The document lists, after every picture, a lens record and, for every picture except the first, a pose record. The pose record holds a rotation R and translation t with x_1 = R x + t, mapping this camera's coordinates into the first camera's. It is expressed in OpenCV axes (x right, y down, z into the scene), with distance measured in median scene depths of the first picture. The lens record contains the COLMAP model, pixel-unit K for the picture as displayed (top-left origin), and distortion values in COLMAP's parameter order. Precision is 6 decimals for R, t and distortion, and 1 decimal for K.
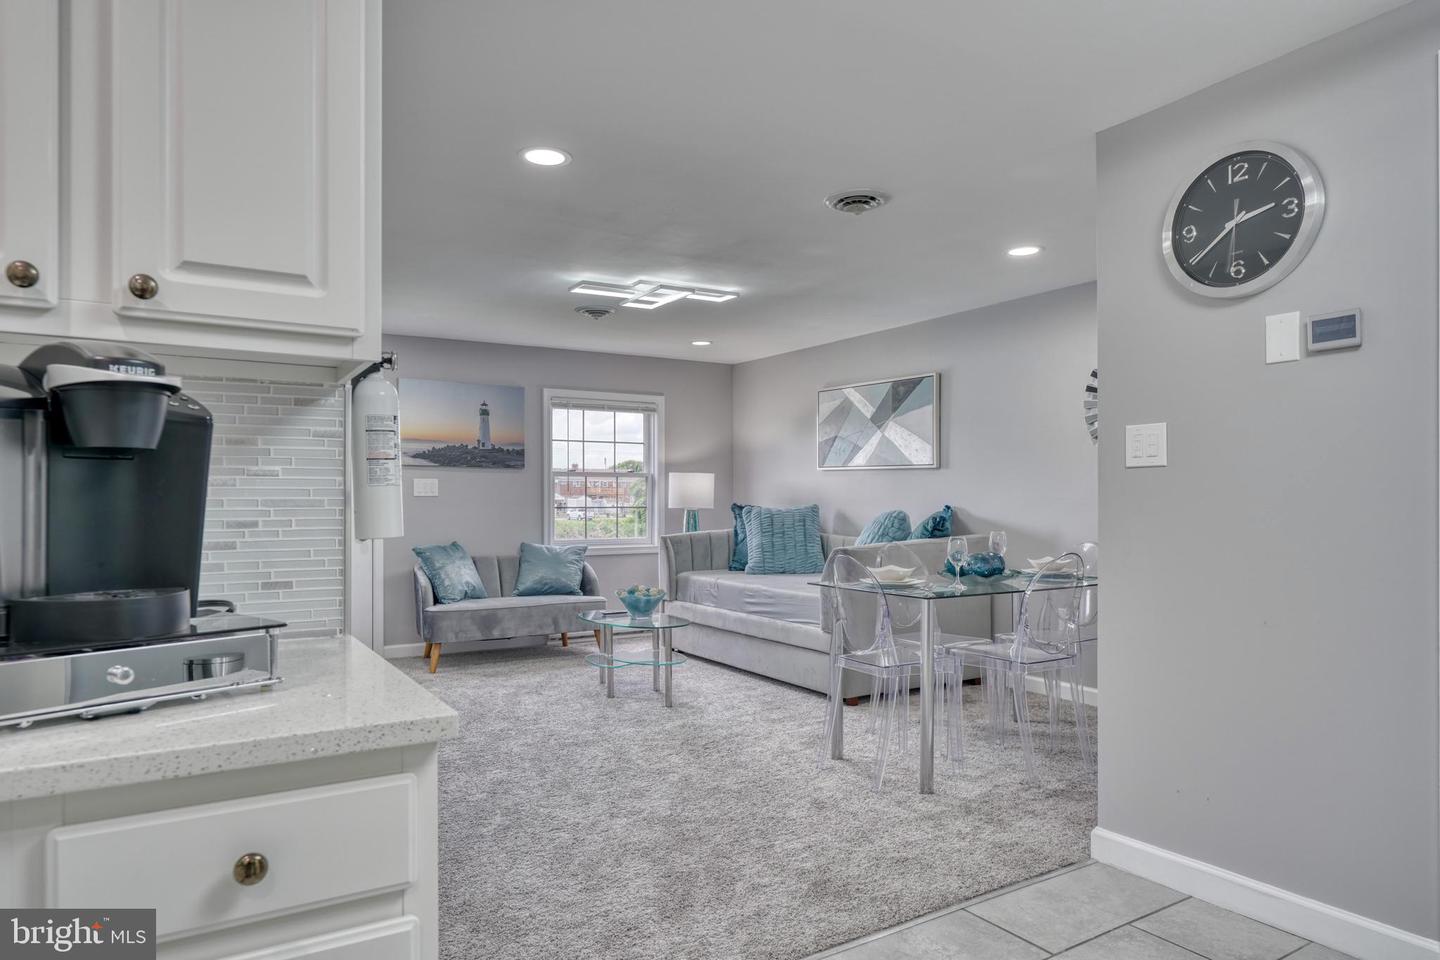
lens RADIAL K [[893.4, 0, 717.0], [0, 893.4, 488.0], [0, 0, 1]] dist [-0.003912, 0.004147]
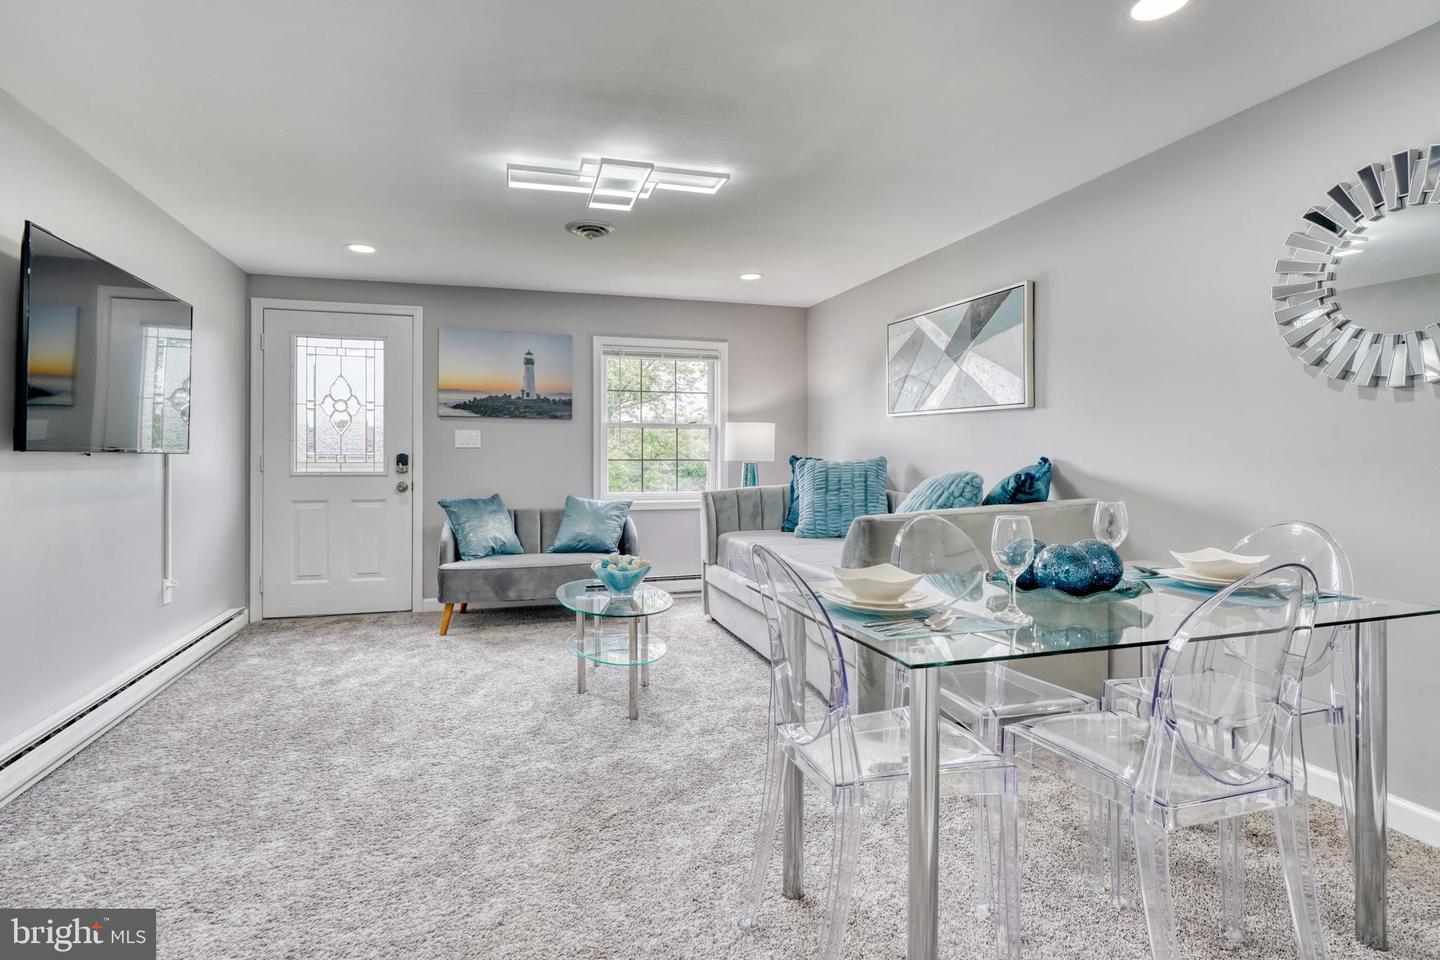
lens RADIAL K [[688.1, 0, 694.5], [0, 688.1, 445.8], [0, 0, 1]] dist [-0.008250, -0.000006]
pose [[0.964702, -0.002451, -0.263334, 0.113324], [0.002225, 0.999997, -0.001155, 0.008628], [0.263336, 0.000528, 0.964704, 0.331259]]
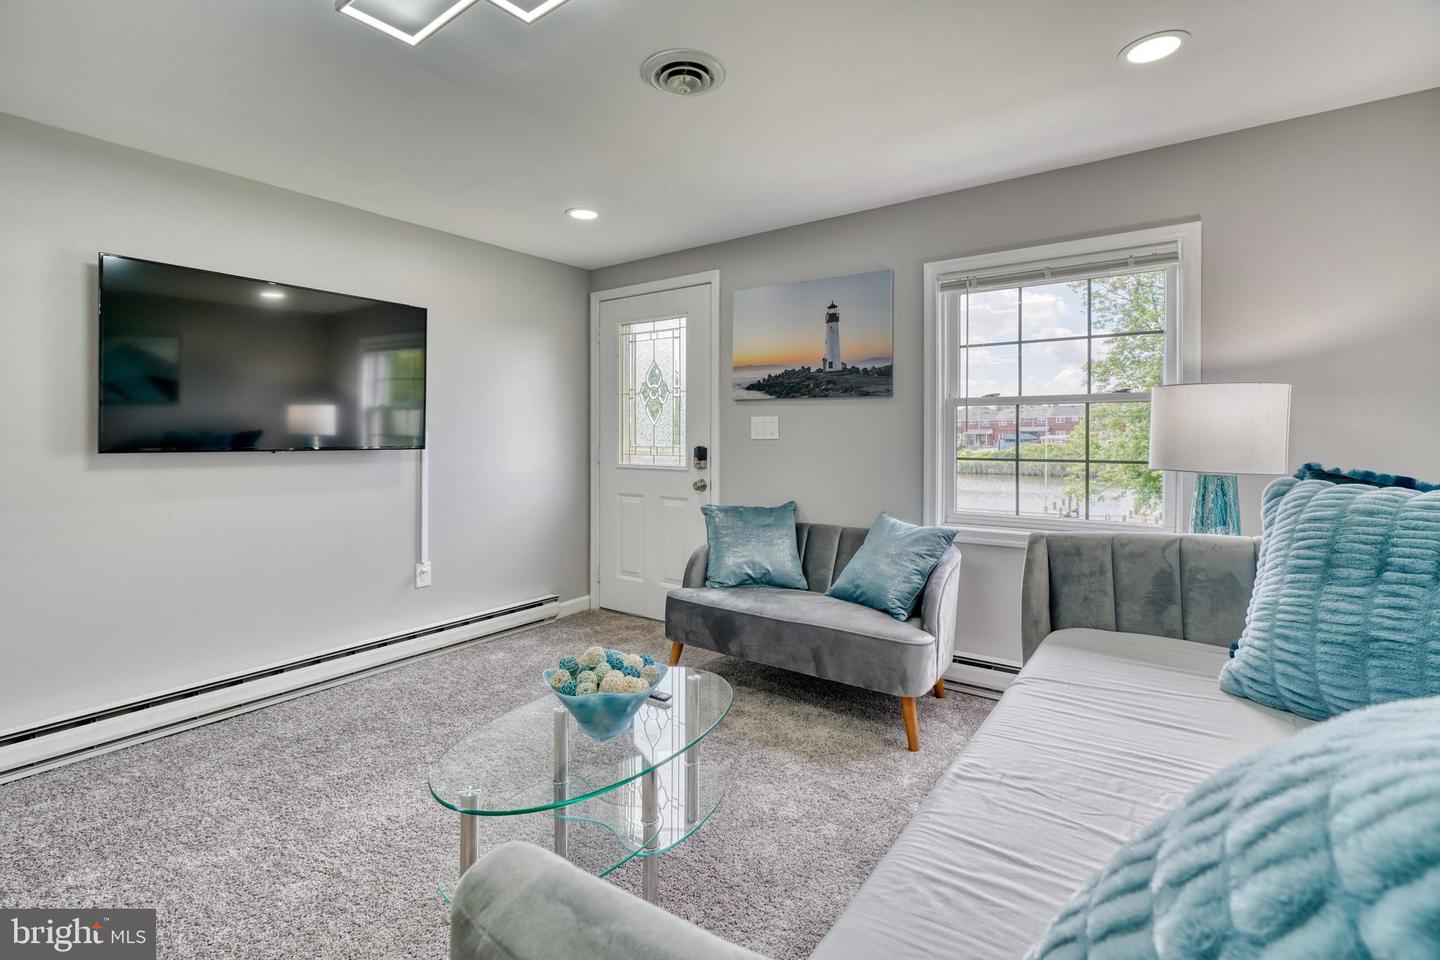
lens RADIAL K [[653.2, 0, 721.9], [0, 653.2, 436.2], [0, 0, 1]] dist [-0.008944, 0.004523]
pose [[0.384638, 0.001859, -0.923066, 0.176402], [0.010817, 0.999920, 0.006522, 0.002665], [0.923004, -0.012493, 0.384587, 0.742003]]
